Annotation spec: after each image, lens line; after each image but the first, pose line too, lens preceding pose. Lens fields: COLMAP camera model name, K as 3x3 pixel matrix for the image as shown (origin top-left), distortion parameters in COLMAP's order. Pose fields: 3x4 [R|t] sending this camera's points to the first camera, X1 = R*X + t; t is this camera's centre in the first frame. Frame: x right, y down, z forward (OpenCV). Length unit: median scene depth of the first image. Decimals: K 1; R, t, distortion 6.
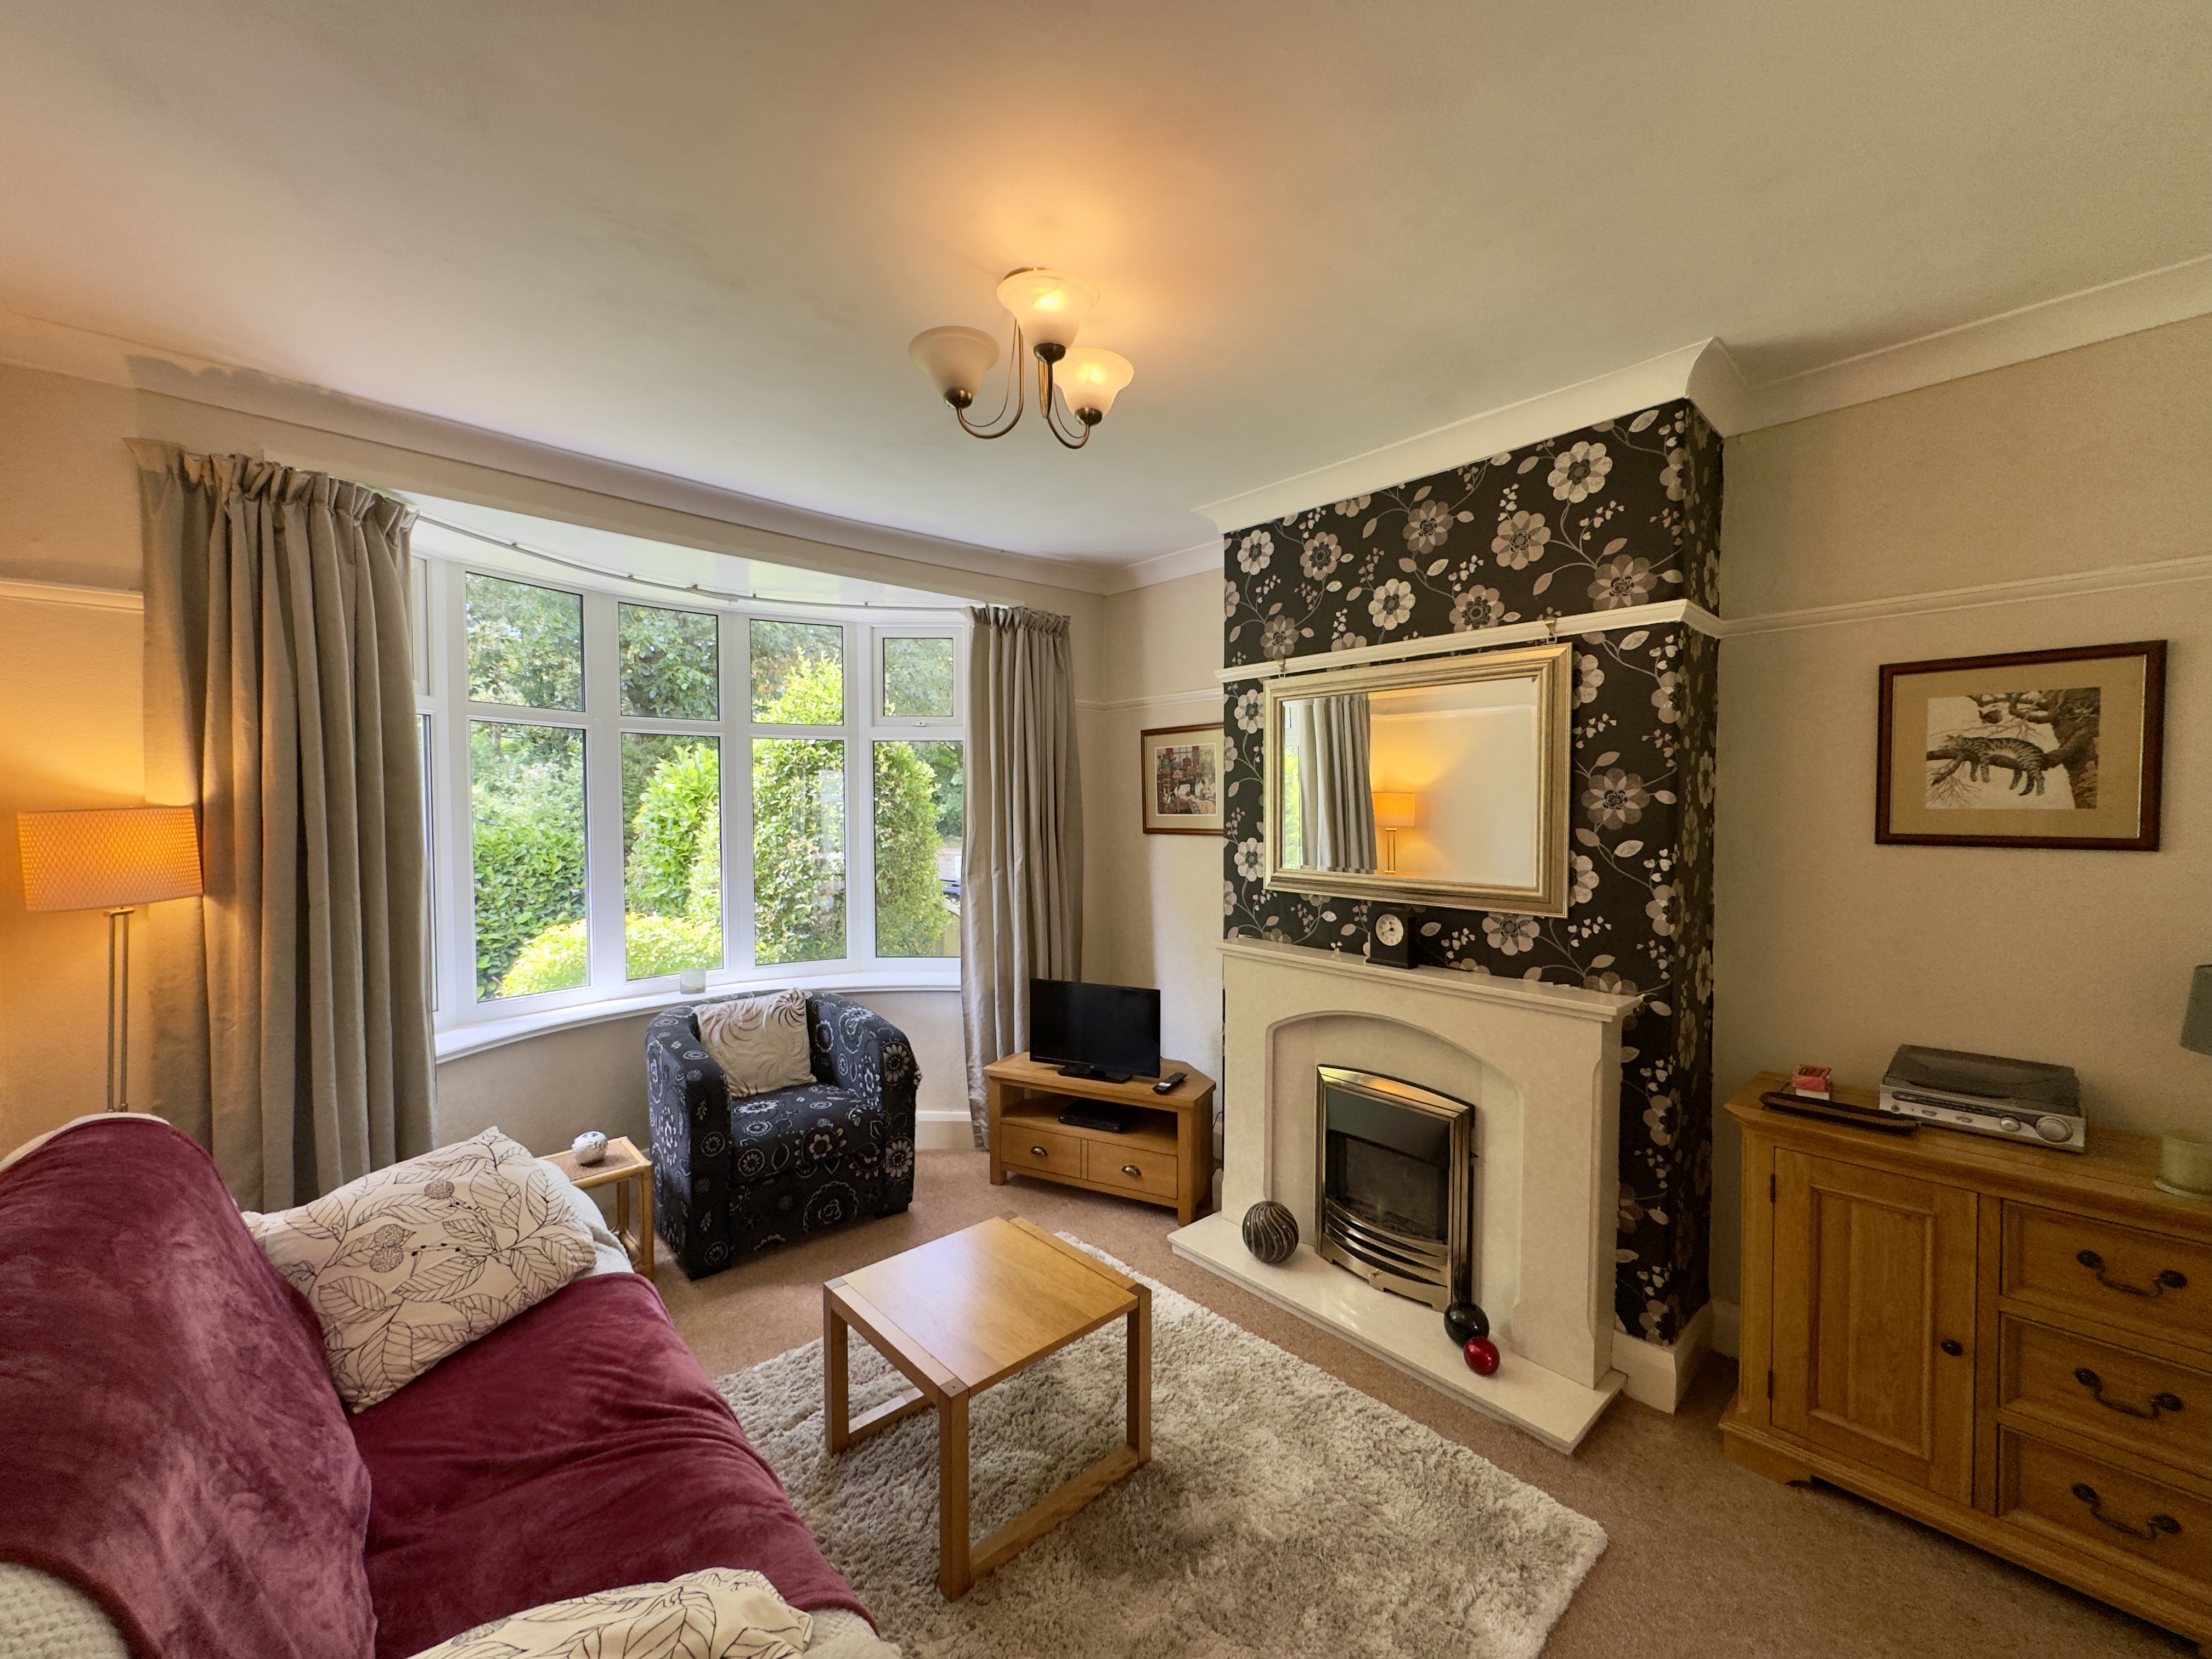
lens RADIAL K [[881.0, 0, 1104.4], [0, 881.0, 828.3], [0, 0, 1]] dist [-0.004499, -0.000316]
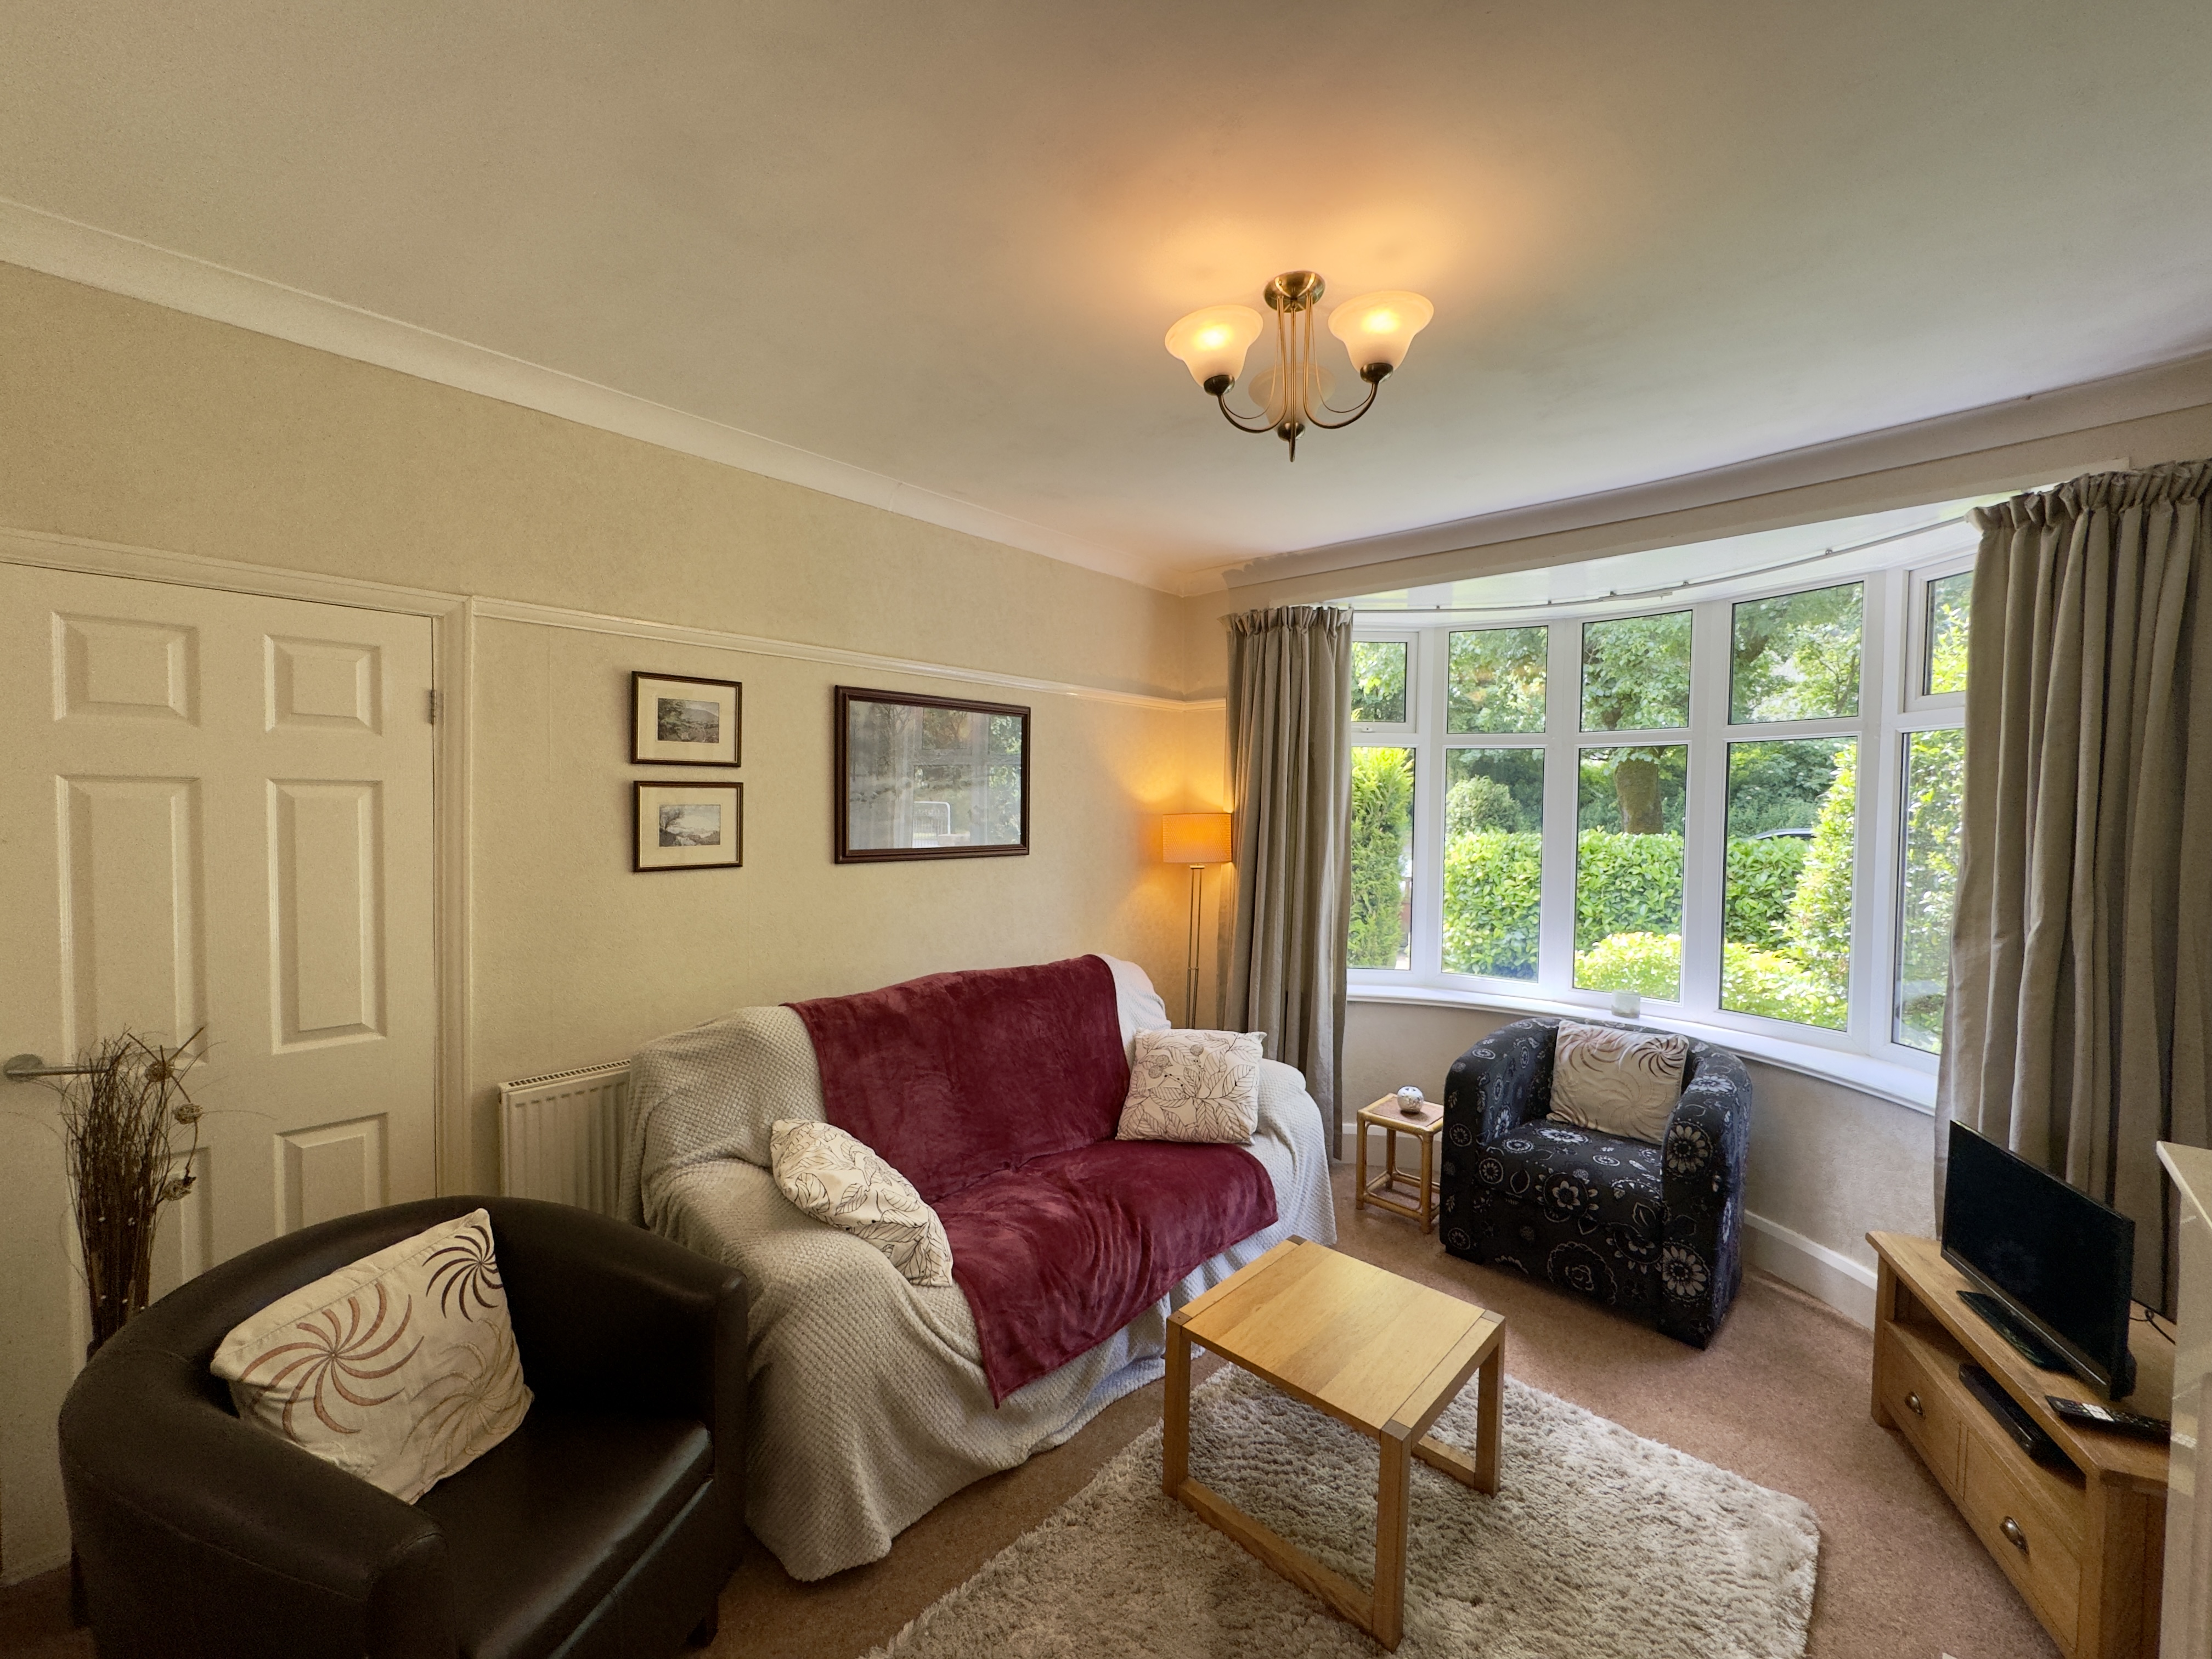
lens RADIAL K [[881.0, 0, 1104.4], [0, 881.0, 828.3], [0, 0, 1]] dist [-0.004499, -0.000316]
pose [[0.070344, 0.026298, -0.997176, 0.529849], [-0.042500, 0.998824, 0.023343, -0.017727], [0.996617, 0.040738, 0.071379, 0.437553]]
